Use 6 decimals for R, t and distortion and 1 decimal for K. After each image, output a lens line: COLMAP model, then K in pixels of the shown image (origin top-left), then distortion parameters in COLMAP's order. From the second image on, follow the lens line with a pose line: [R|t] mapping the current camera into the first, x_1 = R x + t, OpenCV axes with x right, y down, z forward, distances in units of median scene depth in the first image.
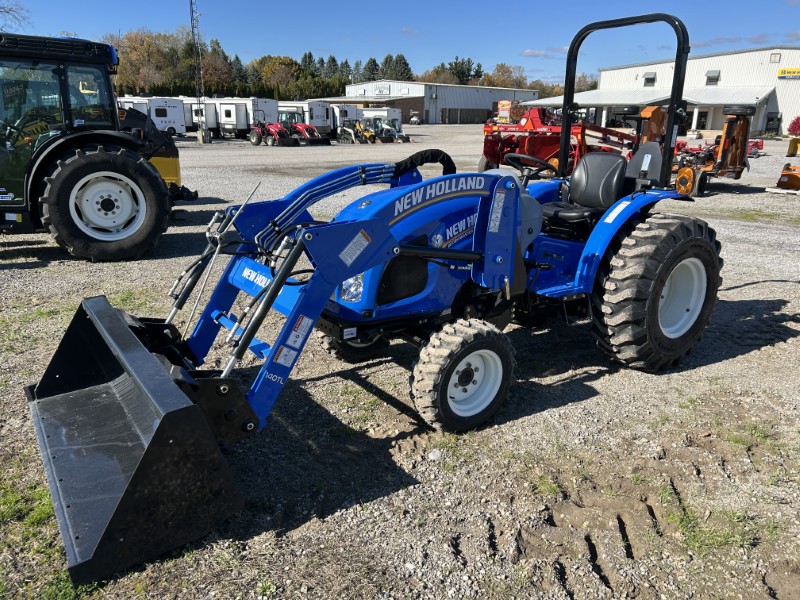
lens RADIAL K [[599.5, 0, 400.0], [0, 599.5, 300.0], [0, 0, 1]] dist [0.036473, -0.001149]
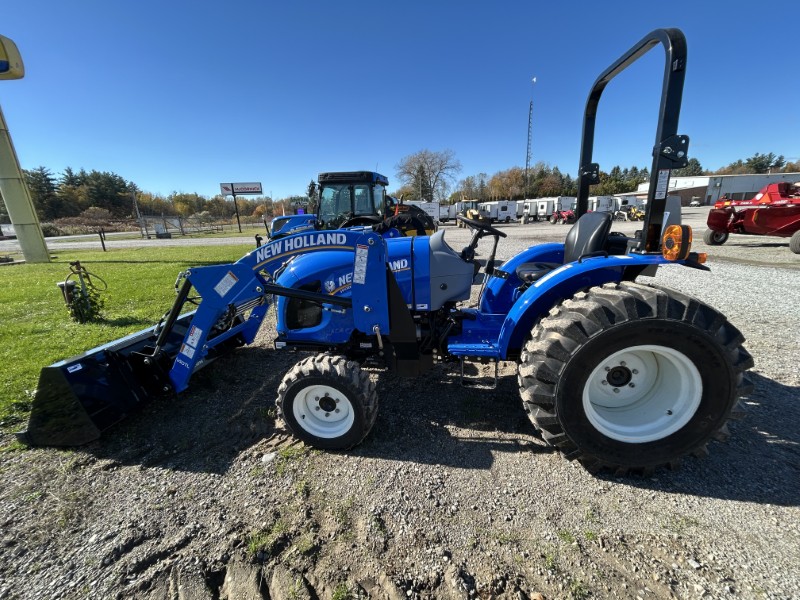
lens RADIAL K [[321.8, 0, 401.9], [0, 321.8, 297.1], [0, 0, 1]] dist [0.000654, 0.000048]
pose [[0.750963, 0.121731, -0.649027, 0.108958], [-0.144226, 0.989368, 0.018688, -0.019970], [0.644402, 0.079573, 0.760536, 0.108585]]
